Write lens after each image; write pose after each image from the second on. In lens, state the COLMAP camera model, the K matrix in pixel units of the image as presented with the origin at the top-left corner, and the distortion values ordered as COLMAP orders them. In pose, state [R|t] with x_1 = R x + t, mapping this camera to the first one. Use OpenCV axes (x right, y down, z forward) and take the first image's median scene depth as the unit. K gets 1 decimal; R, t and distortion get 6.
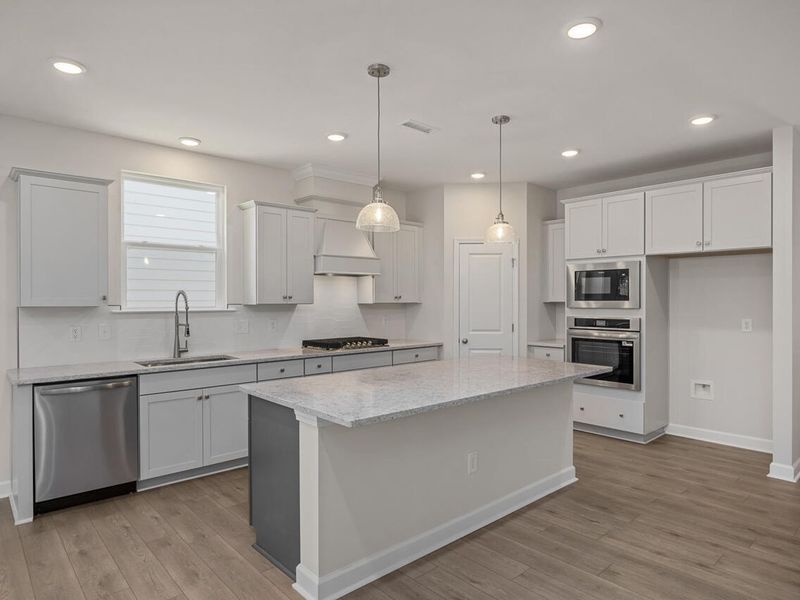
lens RADIAL K [[483.8, 0, 401.7], [0, 483.8, 301.8], [0, 0, 1]] dist [0.001739, -0.000470]
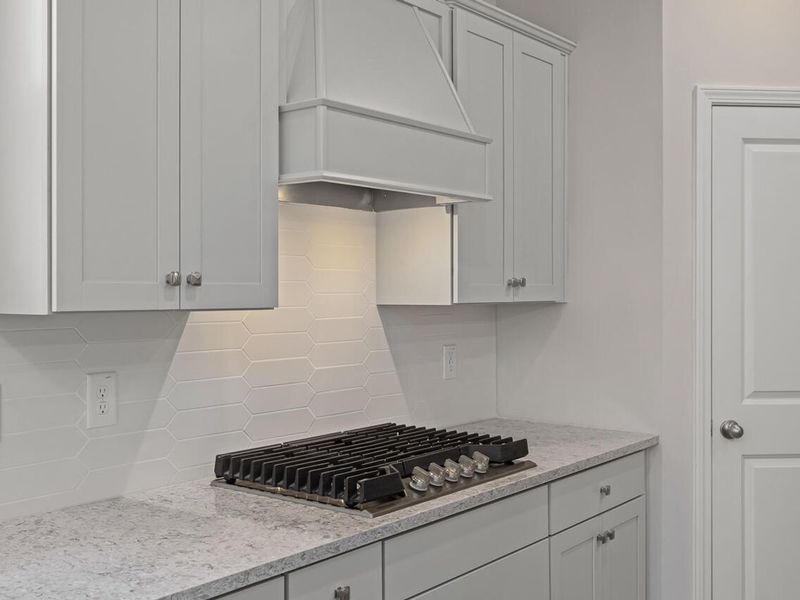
lens RADIAL K [[924.3, 0, 393.7], [0, 924.3, 297.6], [0, 0, 1]] dist [0.031095, 0.000000]
pose [[0.983953, 0.000463, 0.178426, -0.204880], [-0.000785, 0.999998, 0.001733, -0.002215], [-0.178425, -0.001845, 0.983952, 0.534028]]
